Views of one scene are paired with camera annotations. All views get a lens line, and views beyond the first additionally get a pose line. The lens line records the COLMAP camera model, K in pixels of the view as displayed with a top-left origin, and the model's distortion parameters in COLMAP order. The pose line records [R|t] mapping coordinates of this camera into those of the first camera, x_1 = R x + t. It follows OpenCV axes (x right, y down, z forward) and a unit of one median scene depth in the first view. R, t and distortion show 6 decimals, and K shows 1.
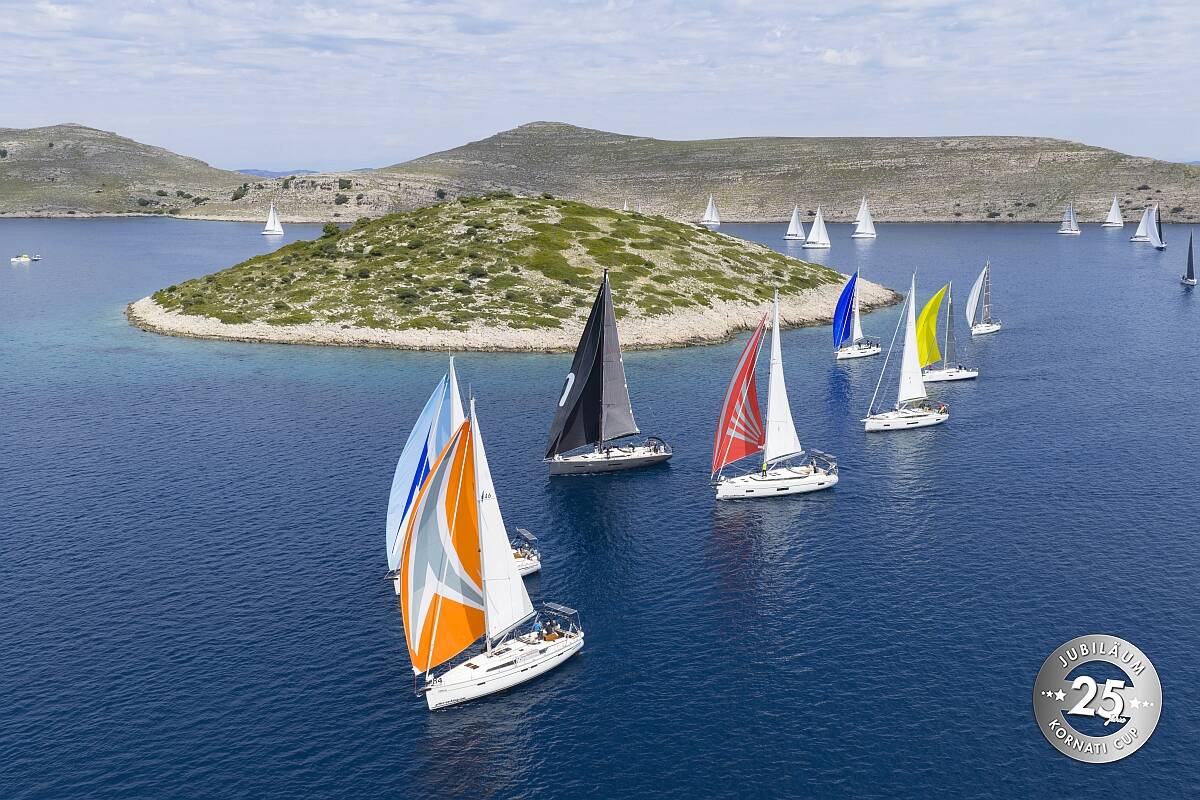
lens RADIAL K [[963.8, 0, 600.0], [0, 963.8, 400.0], [0, 0, 1]] dist [0.010598, -0.032773]
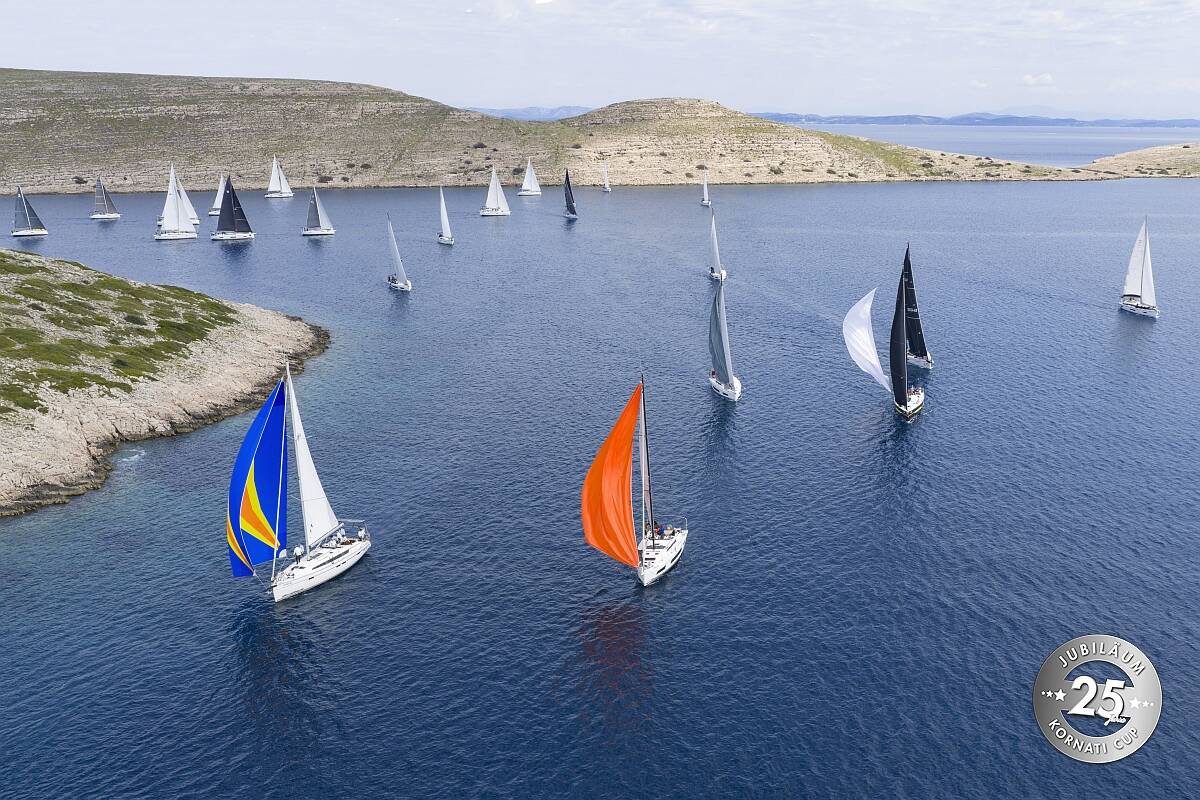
lens RADIAL K [[1117.7, 0, 671.9], [0, 1117.7, 426.8], [0, 0, 1]] dist [0.011281, -0.019398]
pose [[0.754893, -0.156660, 0.636862, -0.016867], [0.131193, 0.987496, 0.087403, -0.082295], [-0.642592, 0.017572, 0.766007, 0.253881]]
